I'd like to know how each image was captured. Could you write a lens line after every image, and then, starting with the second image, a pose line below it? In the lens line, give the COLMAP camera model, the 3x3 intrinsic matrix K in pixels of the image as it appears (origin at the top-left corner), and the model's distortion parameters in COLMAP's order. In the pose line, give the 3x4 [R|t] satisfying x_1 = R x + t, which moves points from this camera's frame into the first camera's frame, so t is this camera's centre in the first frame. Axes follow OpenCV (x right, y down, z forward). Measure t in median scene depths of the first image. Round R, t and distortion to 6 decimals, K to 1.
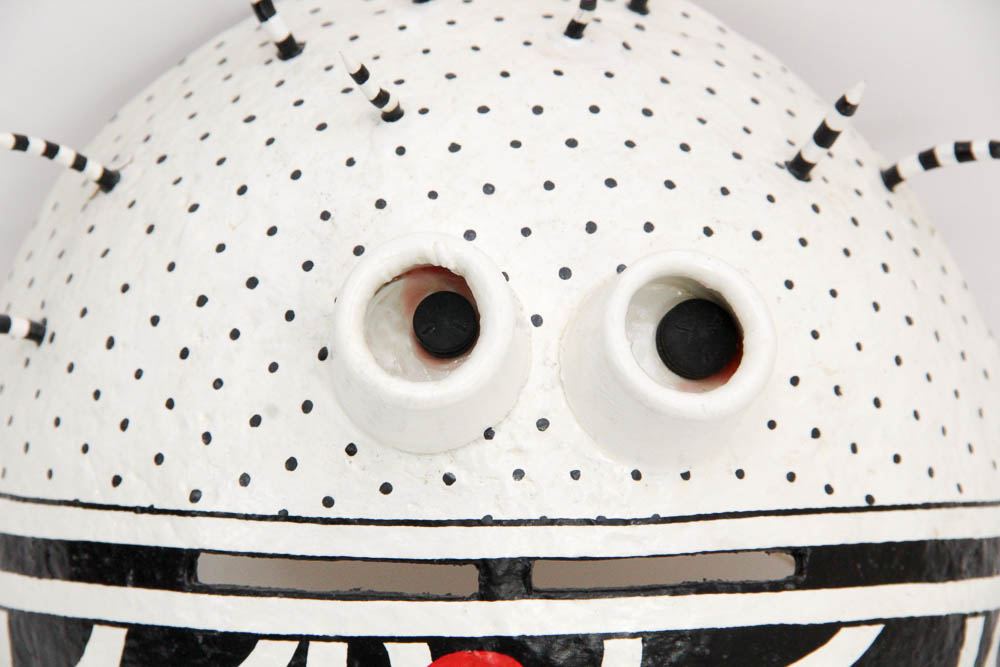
lens RADIAL K [[4243.2, 0, 500.0], [0, 4243.2, 333.5], [0, 0, 1]] dist [0.868771, -6.681200]
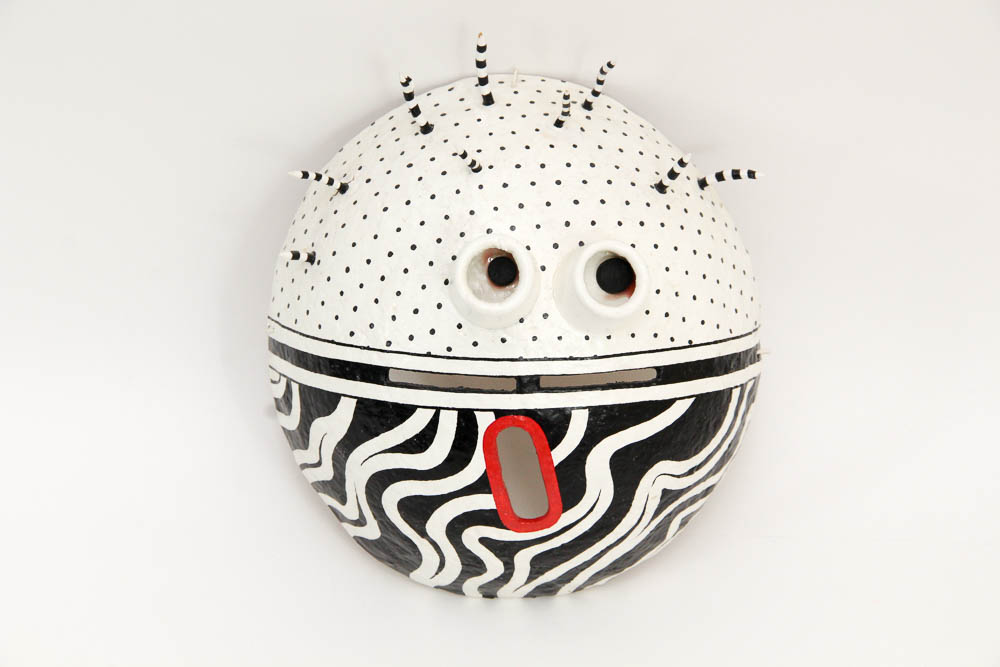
lens RADIAL K [[3226.8, 0, 500.0], [0, 3226.8, 333.5], [0, 0, 1]] dist [0.467309, 0.142388]
pose [[0.999603, 0.002929, 0.028023, -0.059925], [-0.007234, 0.987926, 0.154757, -0.226385], [-0.027231, -0.154898, 0.987555, -0.660487]]
